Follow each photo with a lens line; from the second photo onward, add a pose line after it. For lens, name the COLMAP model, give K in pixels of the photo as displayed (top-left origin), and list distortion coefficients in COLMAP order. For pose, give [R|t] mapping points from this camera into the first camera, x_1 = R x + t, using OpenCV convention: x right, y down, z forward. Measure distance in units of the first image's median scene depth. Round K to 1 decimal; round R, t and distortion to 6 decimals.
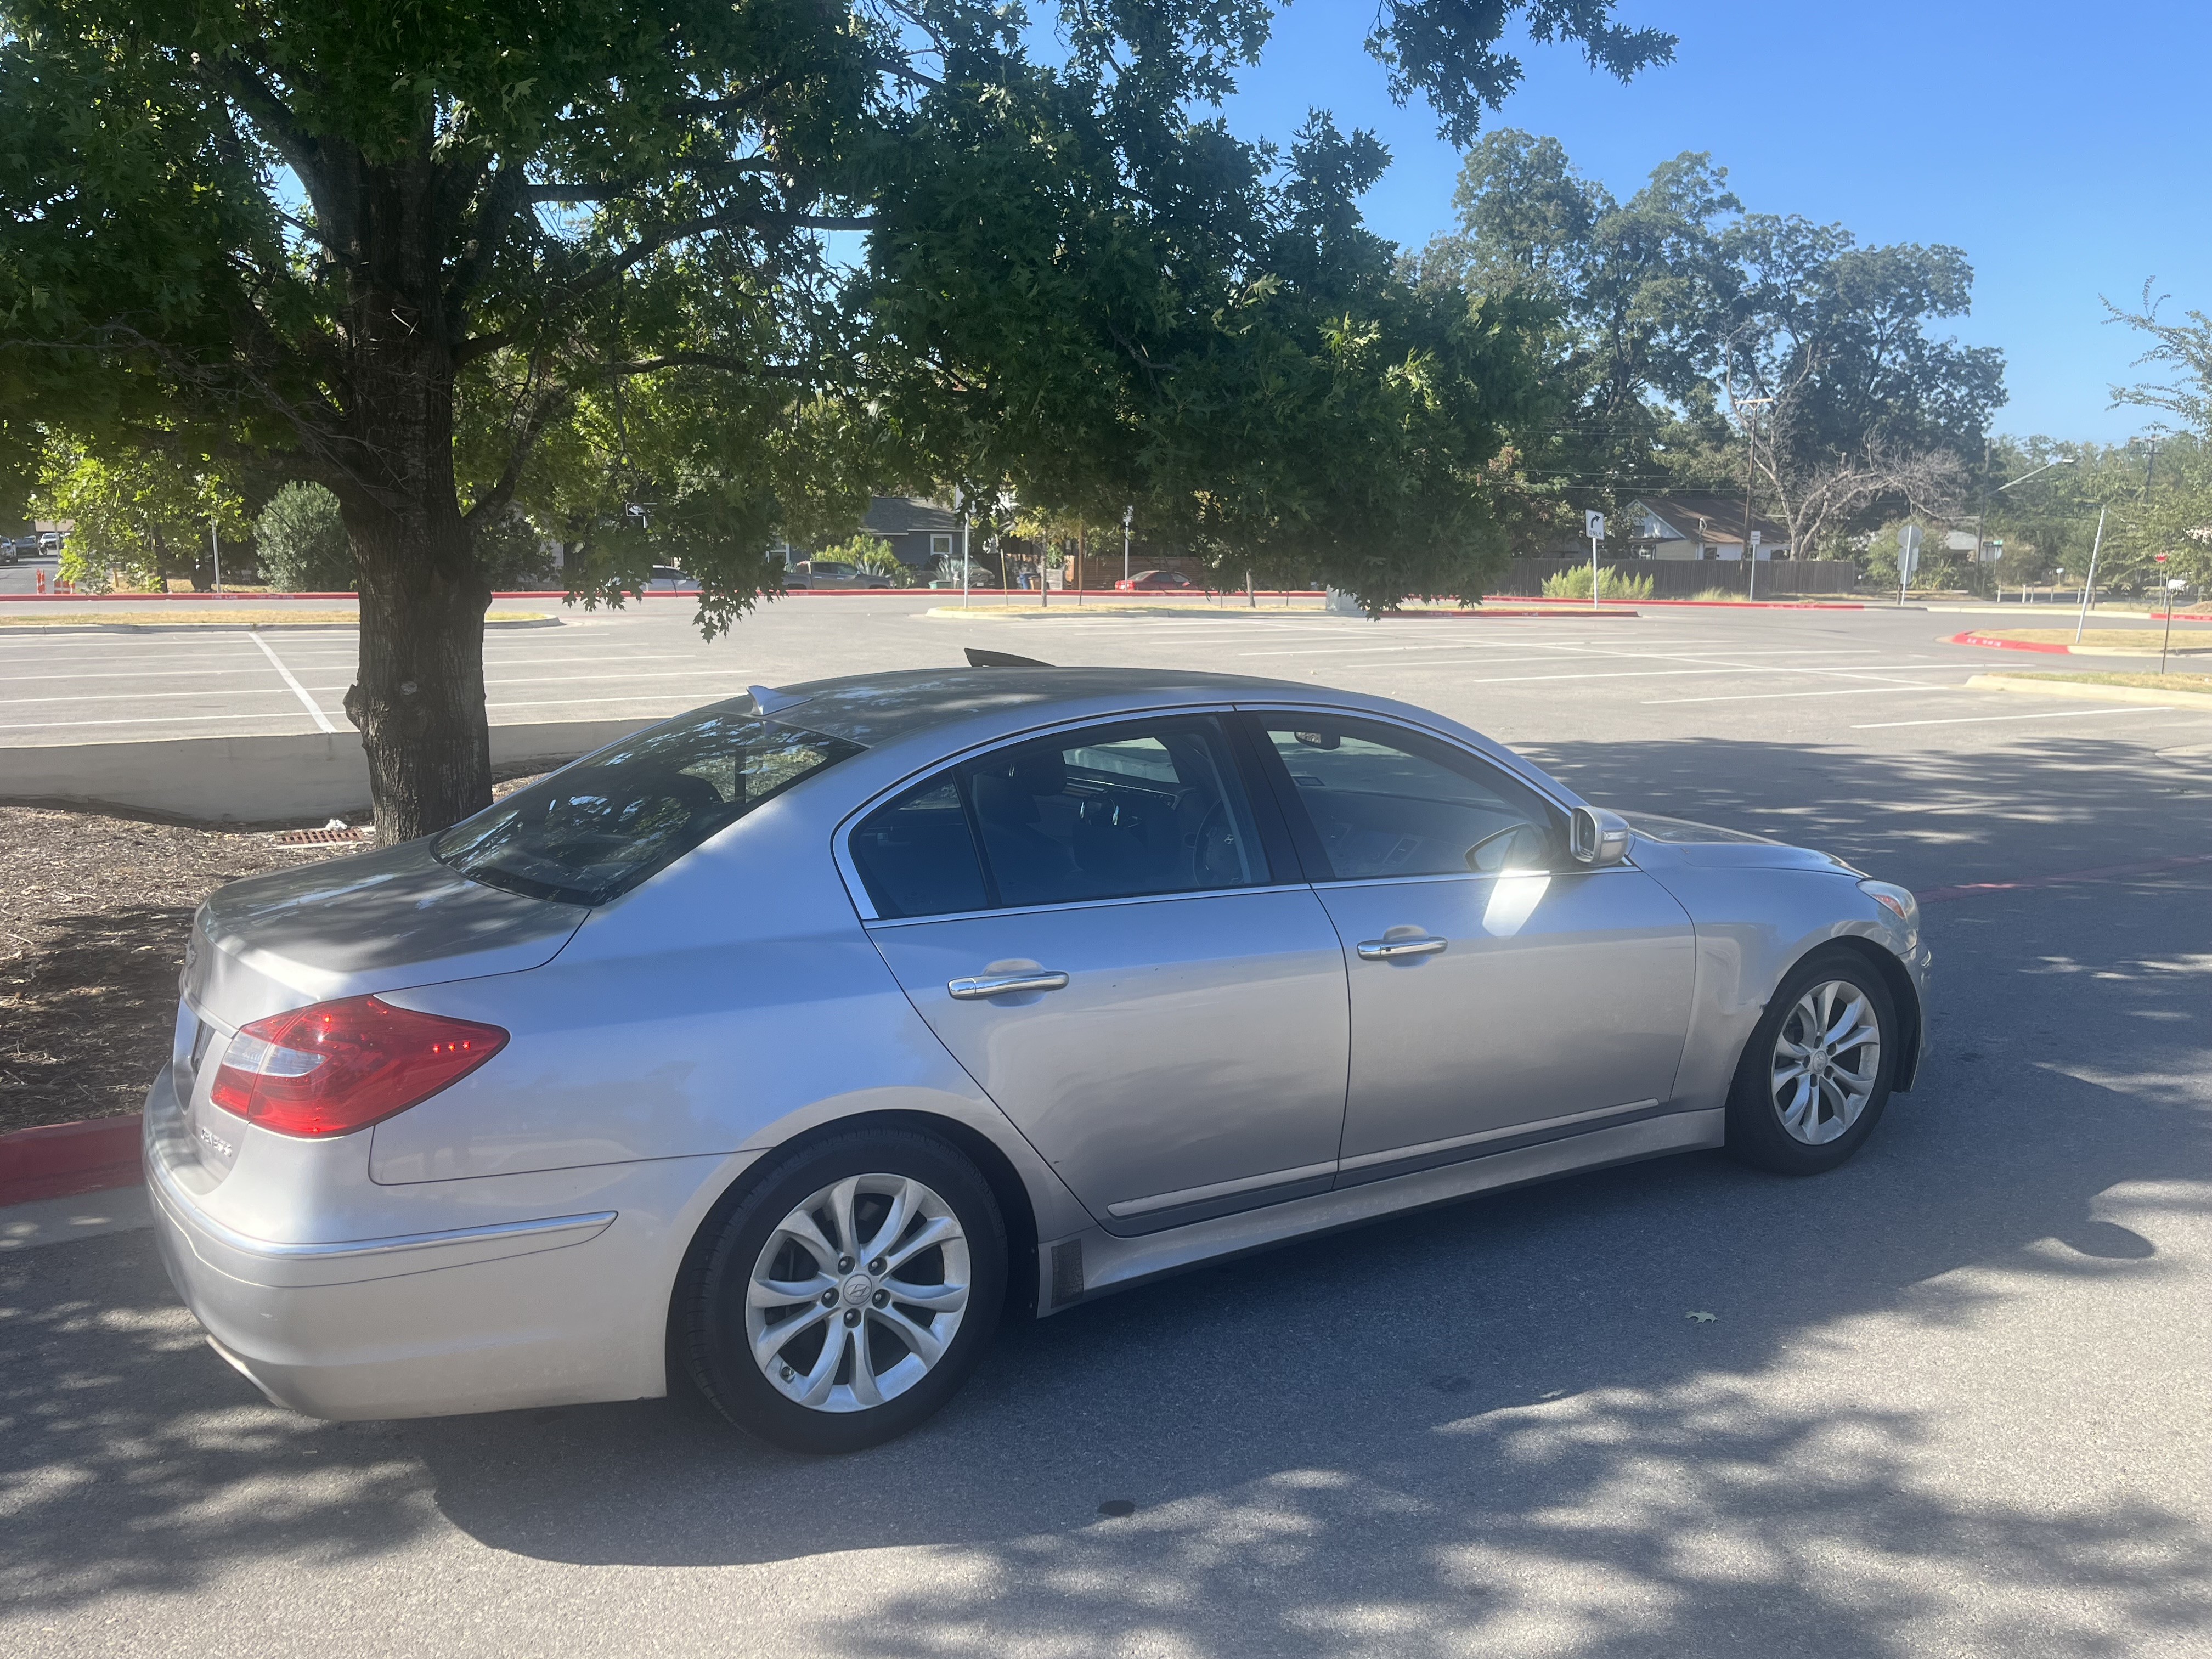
lens RADIAL K [[1695.5, 0, 1107.5], [0, 1695.5, 834.5], [0, 0, 1]] dist [-0.000787, -0.001627]
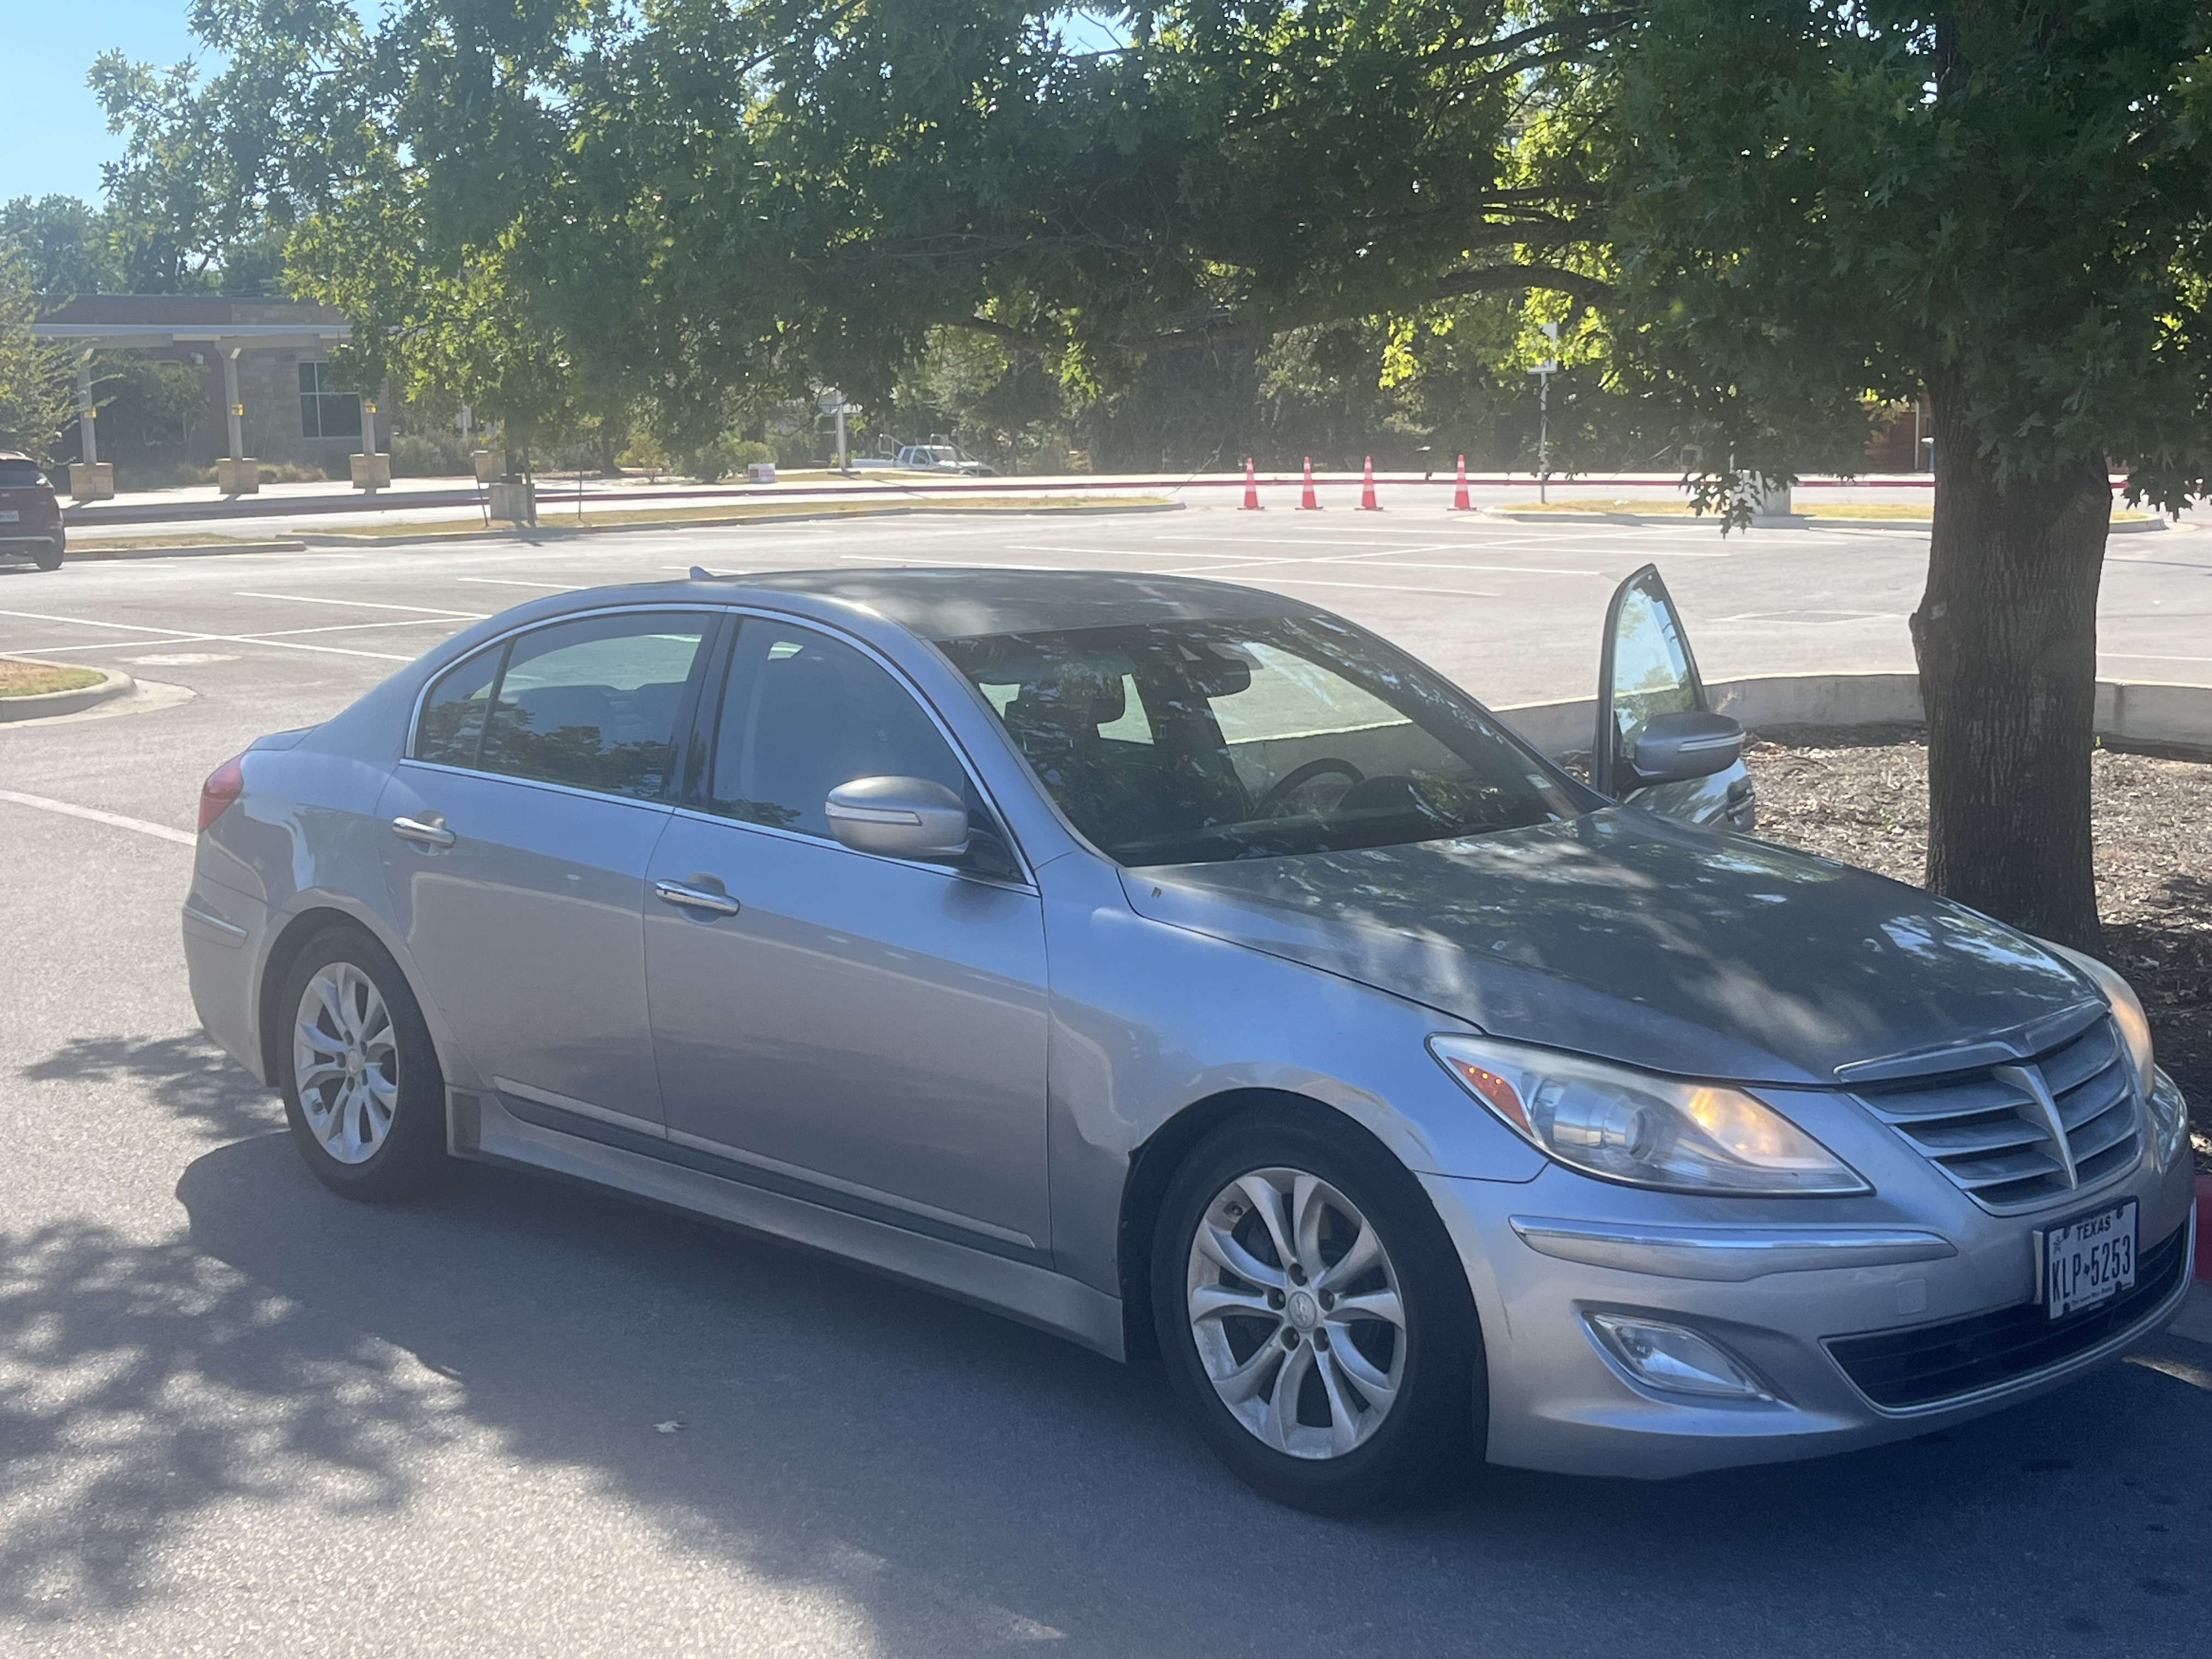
lens RADIAL K [[2844.8, 0, 1106.6], [0, 2844.8, 828.6], [0, 0, 1]] dist [-0.011302, 0.000000]
pose [[0.263963, 0.127054, -0.956128, 1.801603], [-0.150412, 0.984581, 0.089310, -0.137290], [0.952733, 0.120239, 0.279003, 0.920090]]
